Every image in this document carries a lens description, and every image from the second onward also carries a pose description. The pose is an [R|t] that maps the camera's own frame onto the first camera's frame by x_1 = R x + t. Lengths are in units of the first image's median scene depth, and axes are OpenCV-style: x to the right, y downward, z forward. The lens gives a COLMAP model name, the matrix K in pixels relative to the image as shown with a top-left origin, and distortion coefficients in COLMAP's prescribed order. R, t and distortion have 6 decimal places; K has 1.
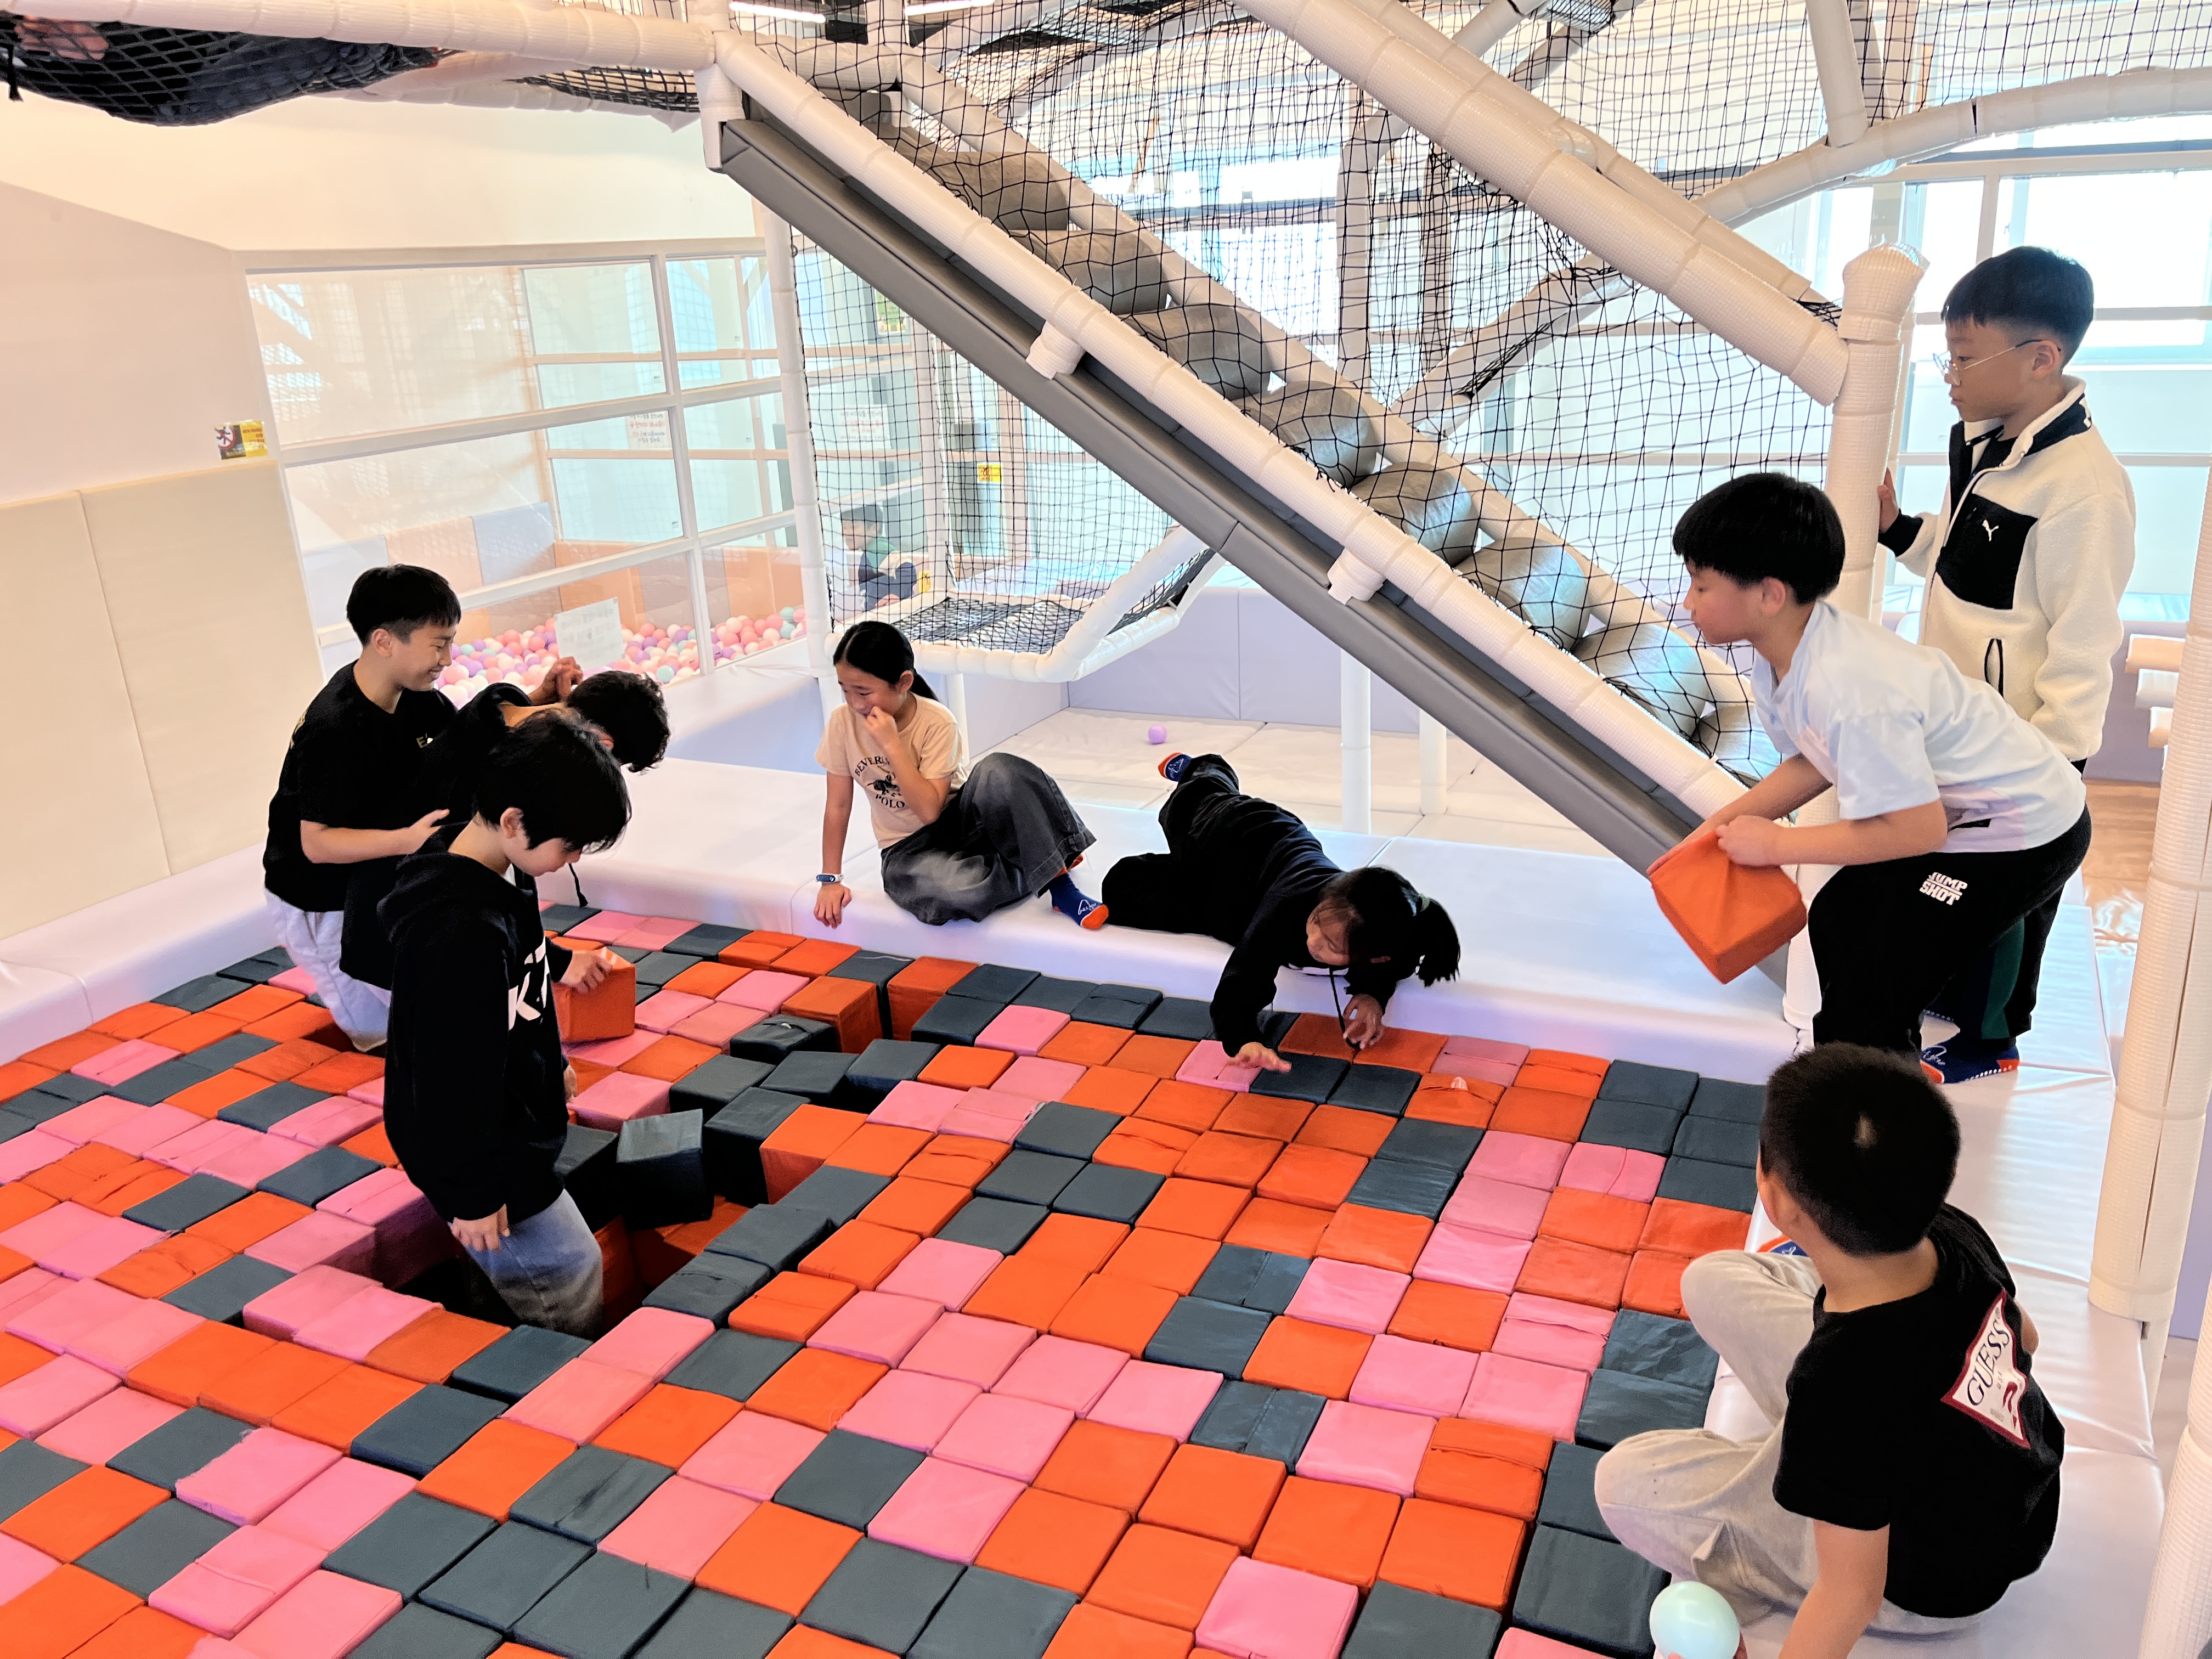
lens RADIAL K [[1713.9, 0, 1106.0], [0, 1713.9, 829.5], [0, 0, 1]] dist [0.058919, -0.052810]
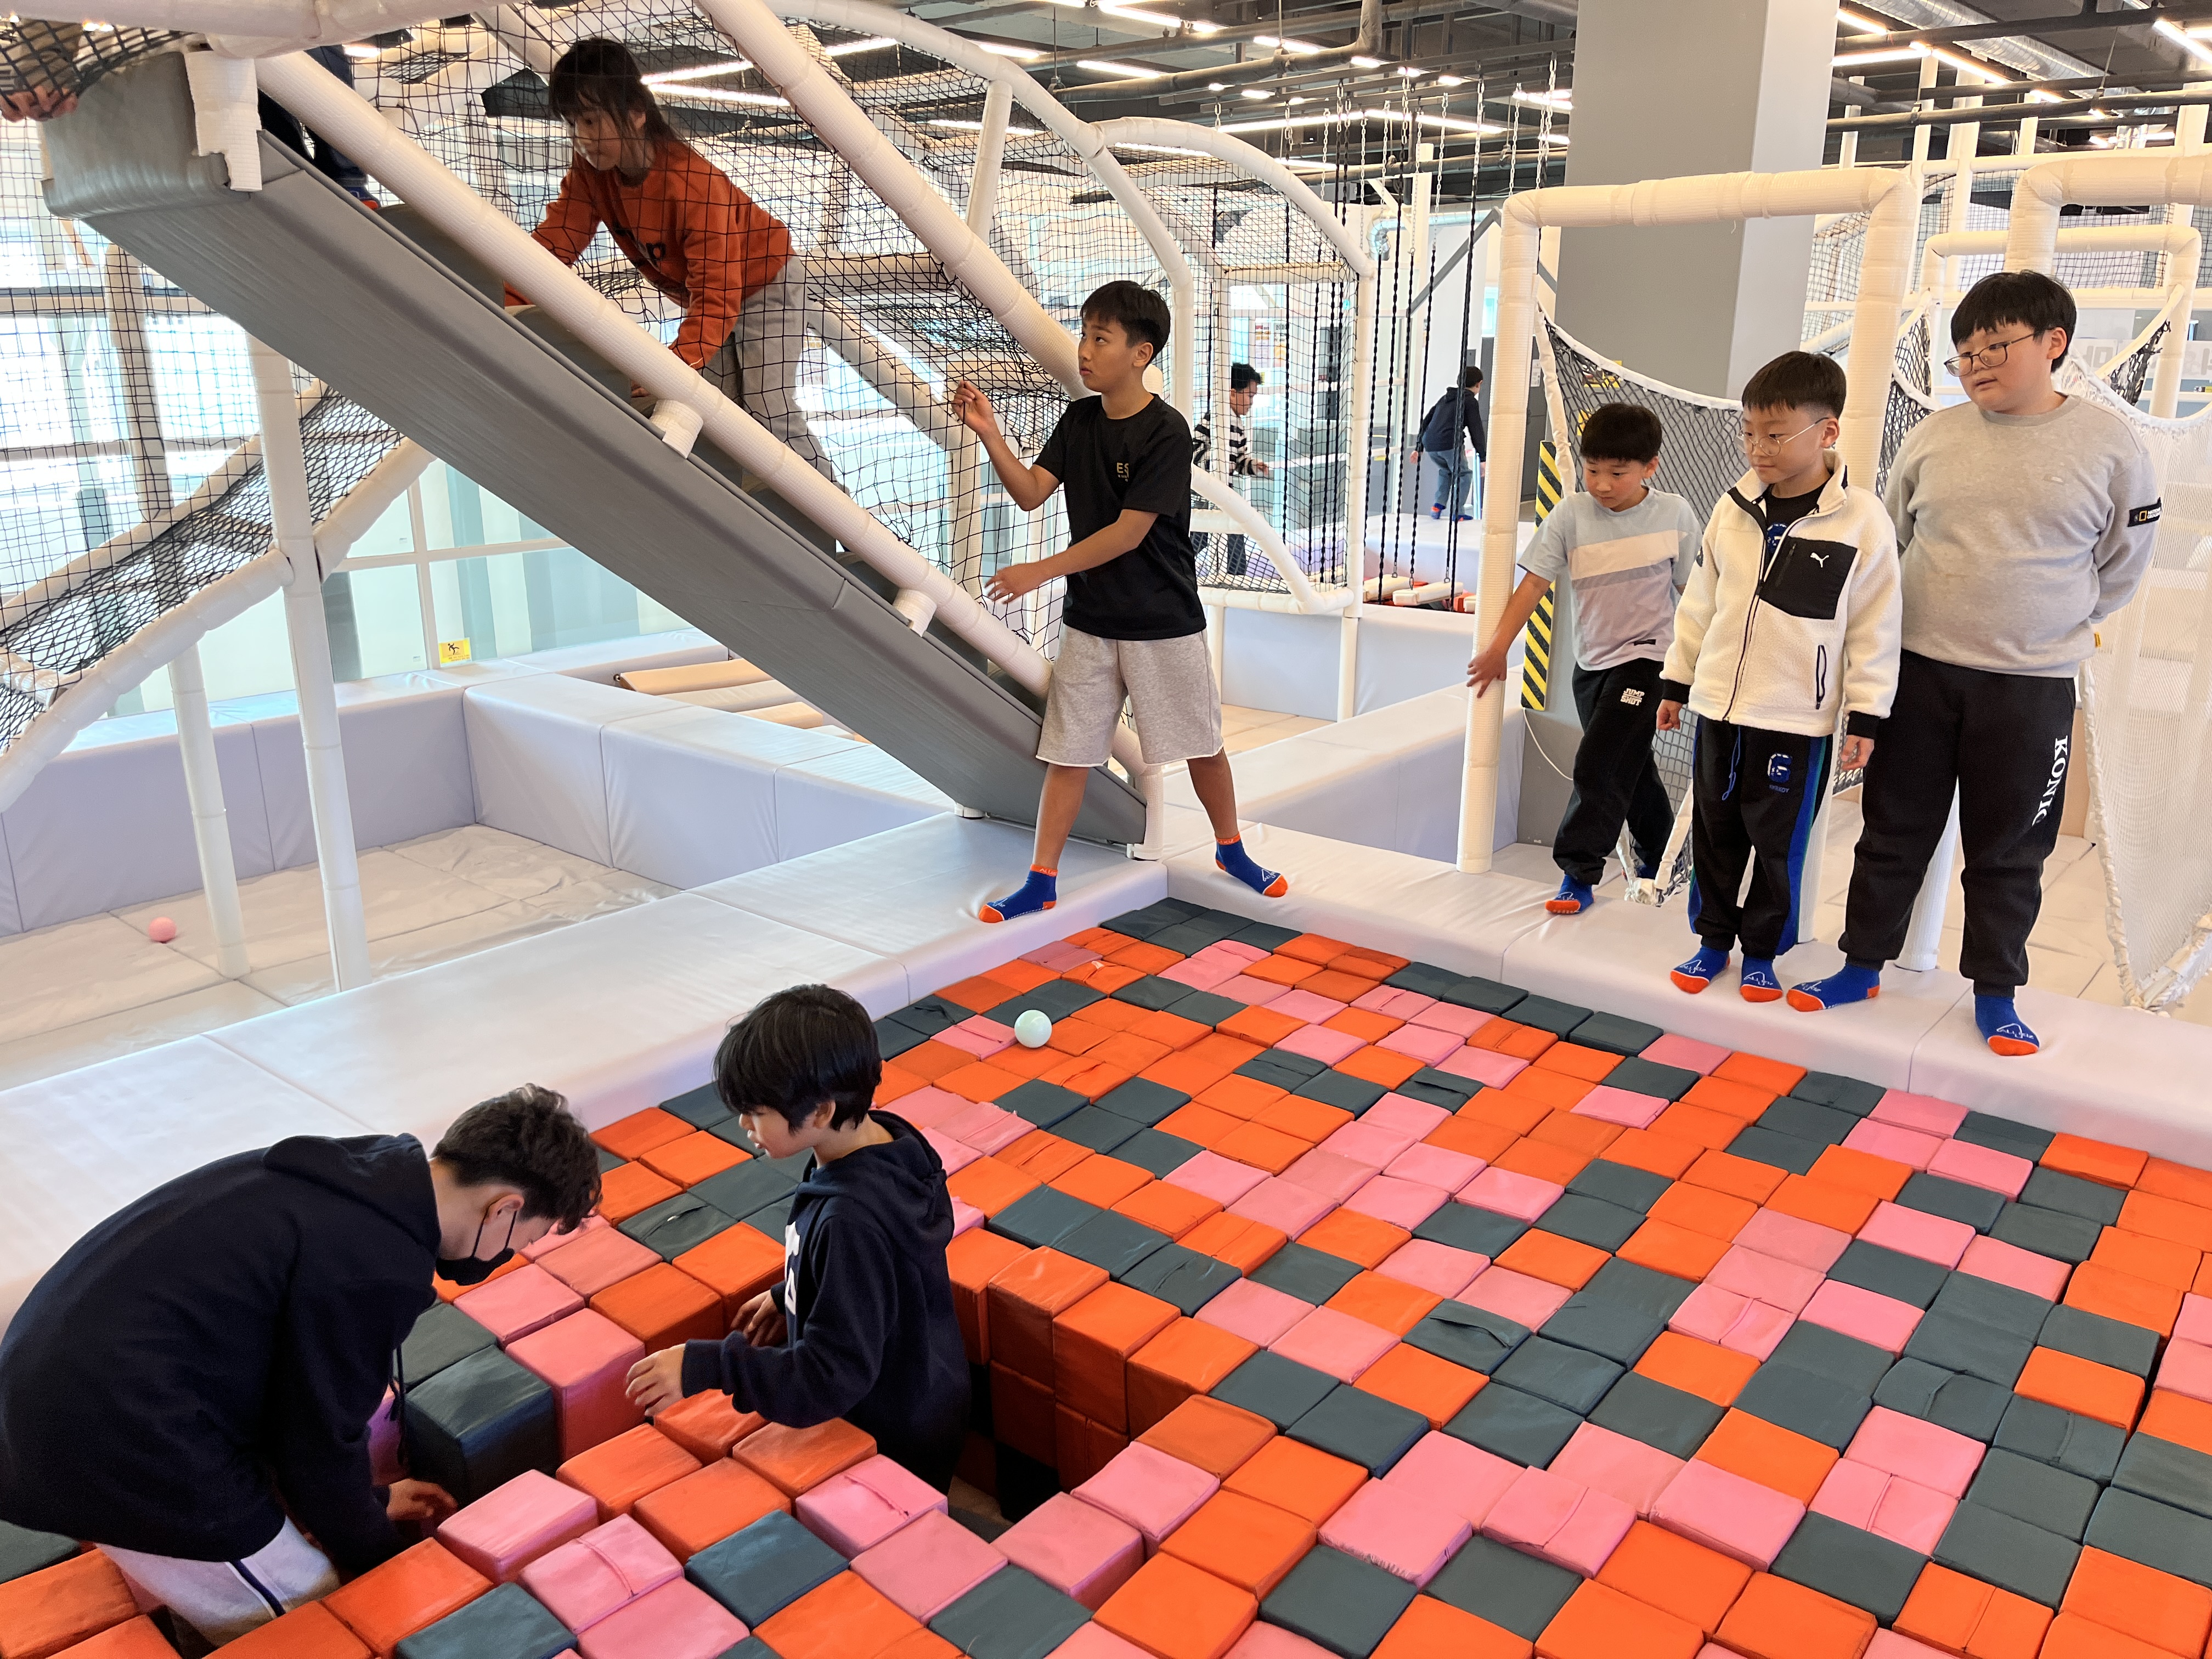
lens RADIAL K [[1713.9, 0, 1106.0], [0, 1713.9, 829.5], [0, 0, 1]] dist [0.058919, -0.052810]
pose [[0.214309, -0.215719, 0.952647, -1.243334], [0.301081, 0.942407, 0.145669, -0.169285], [-0.929205, 0.255606, 0.266915, 0.726582]]
